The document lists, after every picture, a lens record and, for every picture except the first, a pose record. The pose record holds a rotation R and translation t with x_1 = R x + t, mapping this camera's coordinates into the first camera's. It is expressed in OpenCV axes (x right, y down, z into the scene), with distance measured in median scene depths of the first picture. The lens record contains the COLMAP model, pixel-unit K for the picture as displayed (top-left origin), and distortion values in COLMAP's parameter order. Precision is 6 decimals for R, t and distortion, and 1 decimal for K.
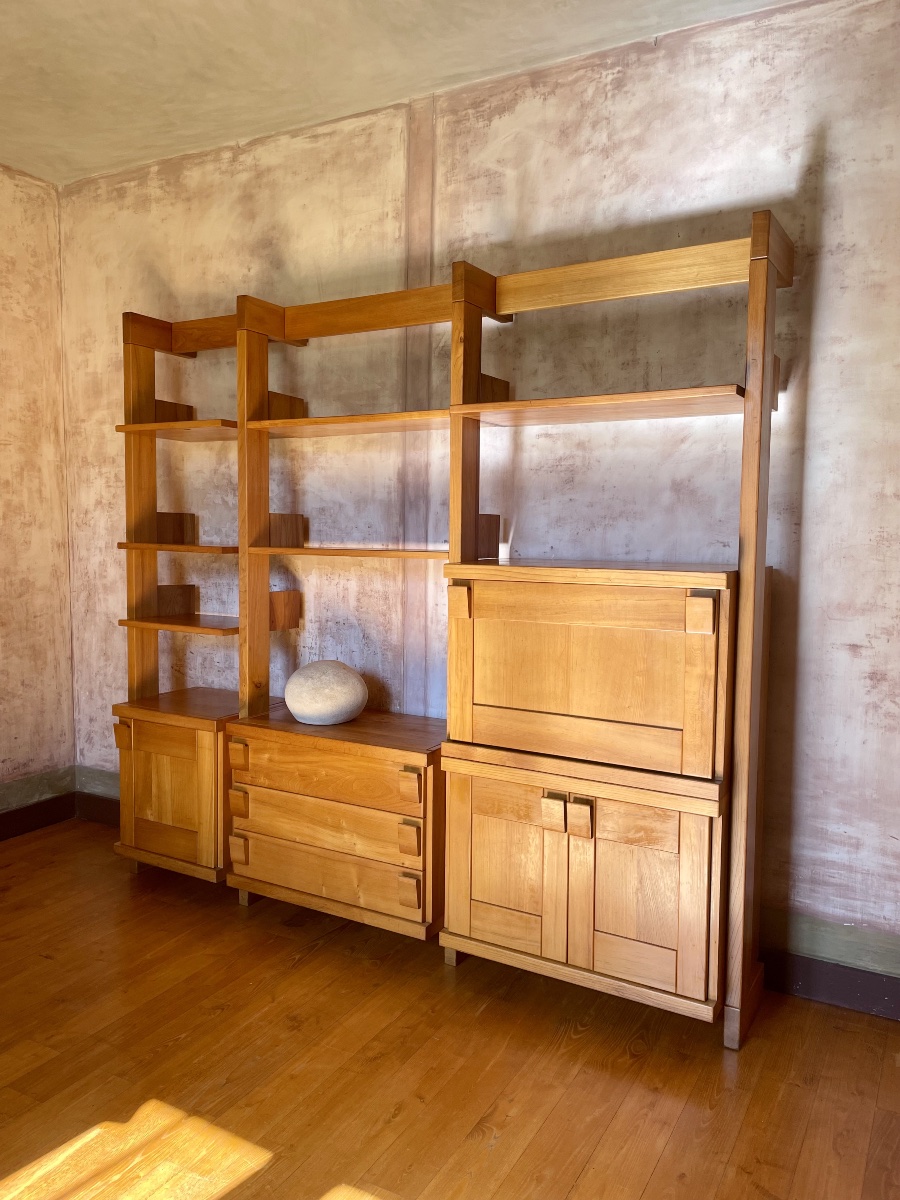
lens RADIAL K [[912.5, 0, 443.0], [0, 912.5, 596.5], [0, 0, 1]] dist [0.087866, -0.118758]
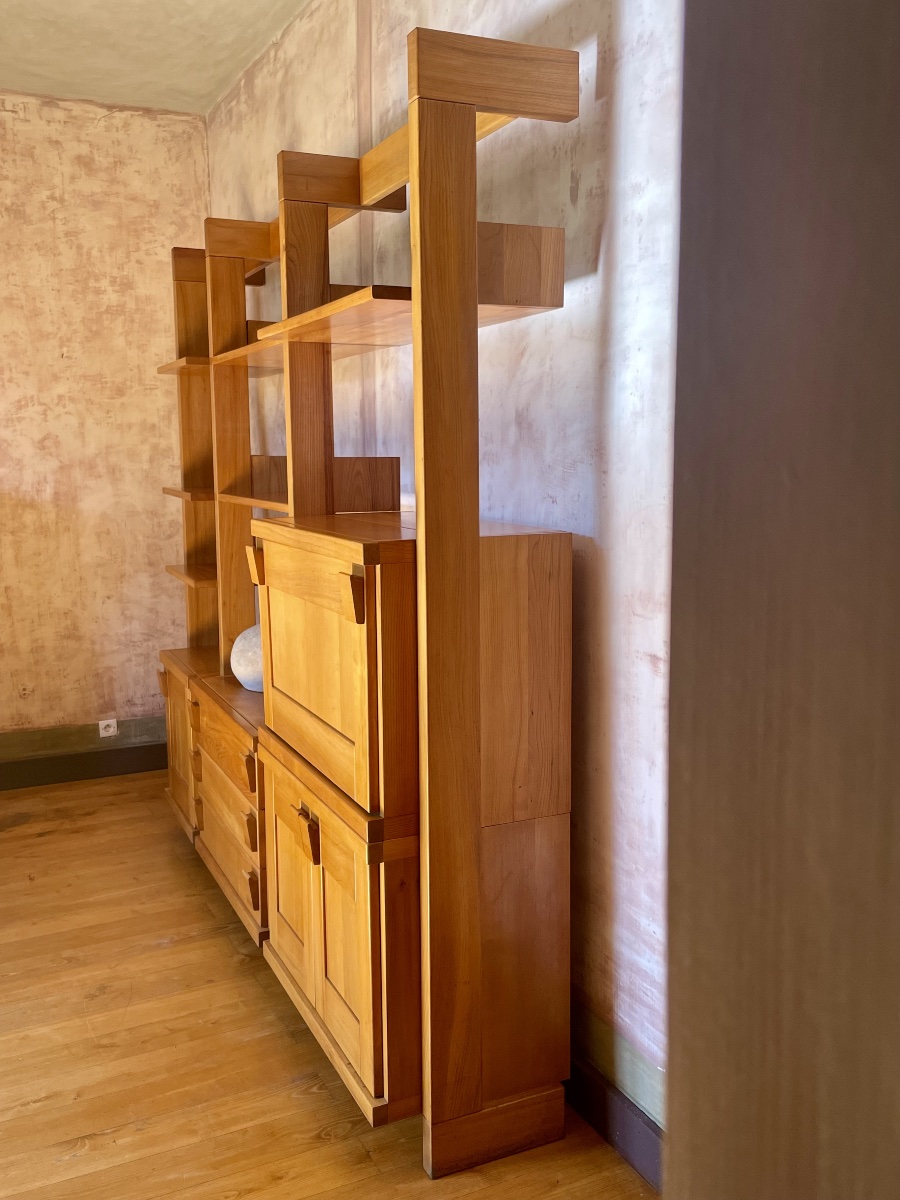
lens RADIAL K [[1096.0, 0, 447.4], [0, 1096.0, 592.9], [0, 0, 1]] dist [0.089984, -0.136469]
pose [[0.819615, 0.058110, -0.569961, 0.662058], [-0.026550, 0.997627, 0.063533, -0.033396], [0.572300, -0.036940, 0.819212, 0.233480]]
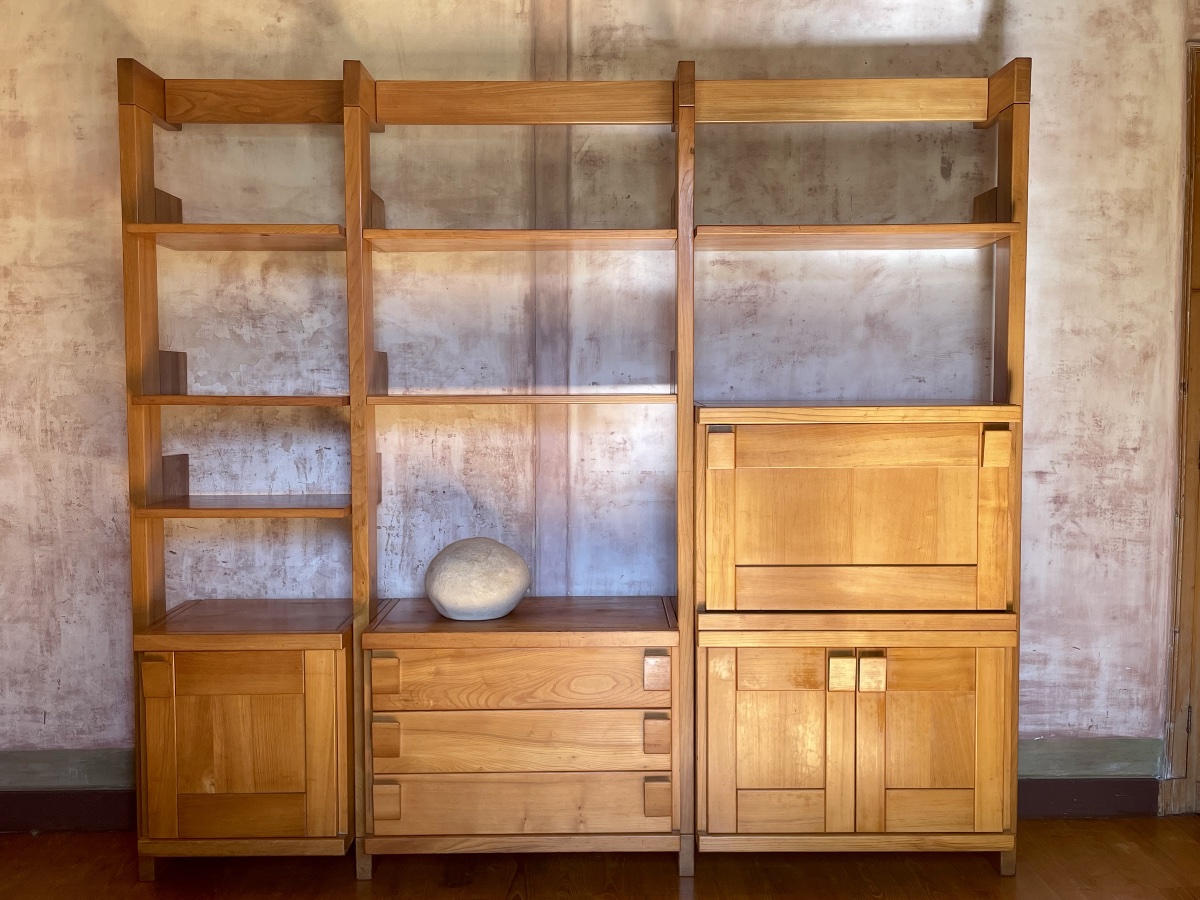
lens RADIAL K [[1135.4, 0, 608.4], [0, 1135.4, 442.2], [0, 0, 1]] dist [0.084955, -0.110112]
pose [[0.855544, -0.045435, 0.515733, -0.563851], [0.052142, 0.998639, 0.001480, -0.008060], [-0.515098, 0.025625, 0.856748, 0.109513]]
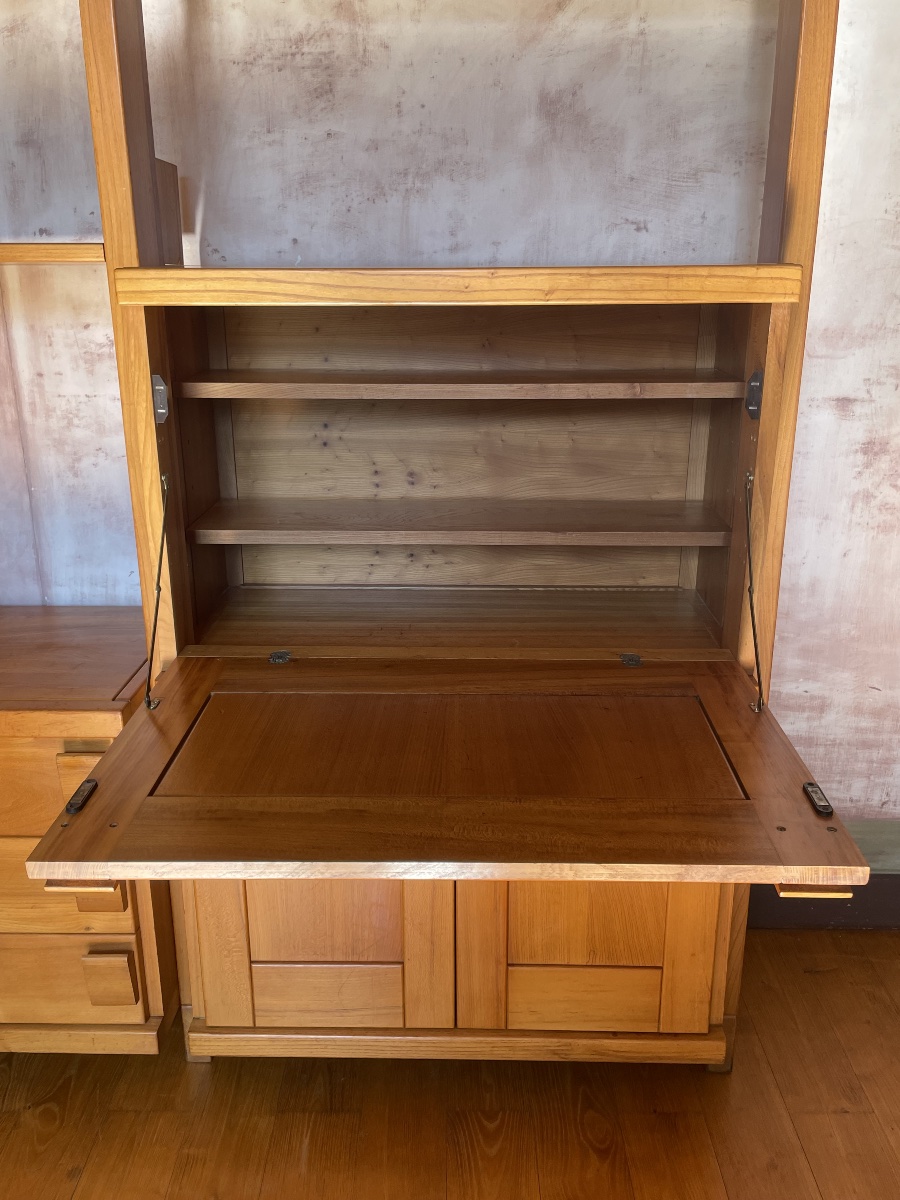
lens RADIAL K [[1004.6, 0, 453.4], [0, 1004.6, 594.7], [0, 0, 1]] dist [0.085008, -0.121740]
pose [[0.872362, -0.160906, 0.461621, -0.088876], [0.049811, 0.968621, 0.243498, 0.001931], [-0.486317, -0.189424, 0.853003, 0.460191]]
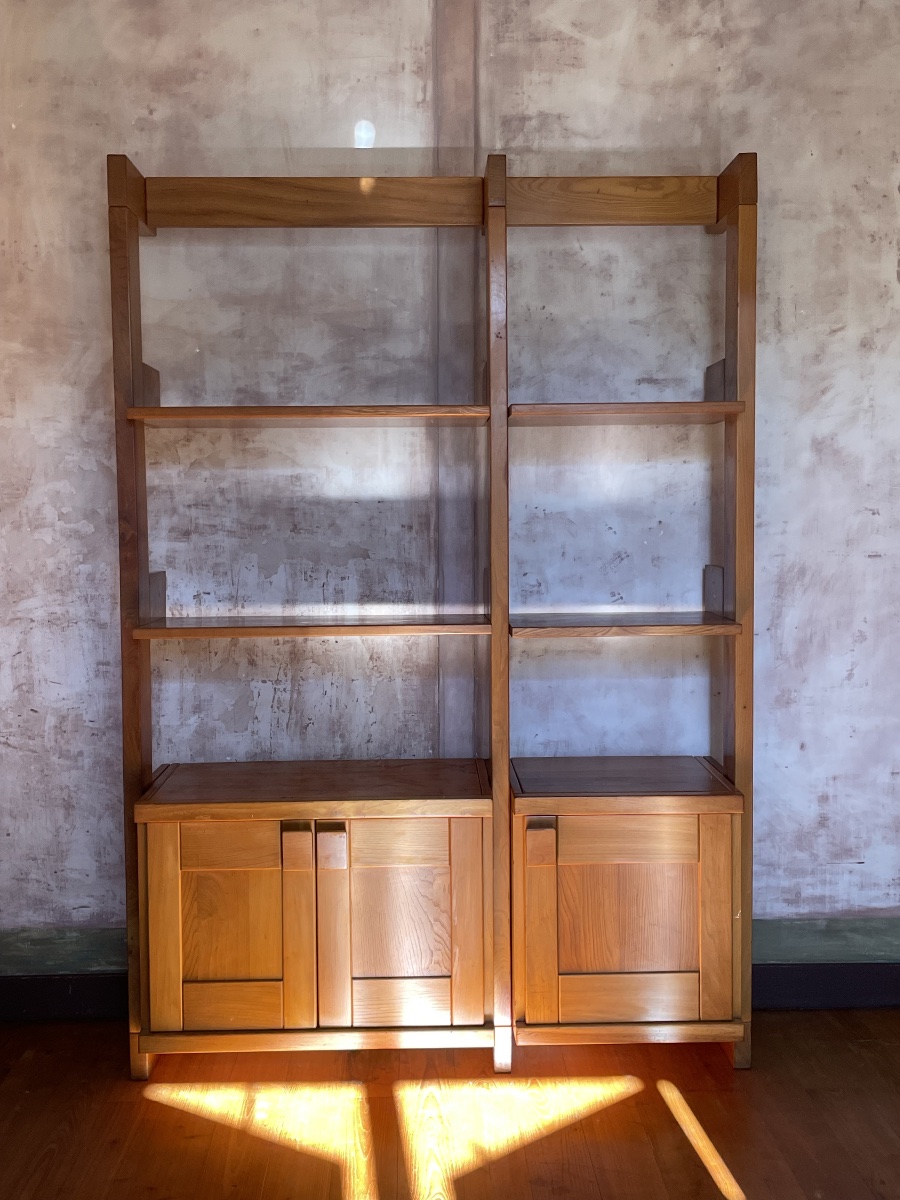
lens RADIAL K [[1276.4, 0, 447.1], [0, 1276.4, 590.6], [0, 0, 1]] dist [0.087636, -0.124670]
pose [[0.859400, -0.052497, 0.508602, -0.611156], [0.057793, 0.998314, 0.005388, -0.010941], [-0.508028, 0.024763, 0.860985, 0.139008]]
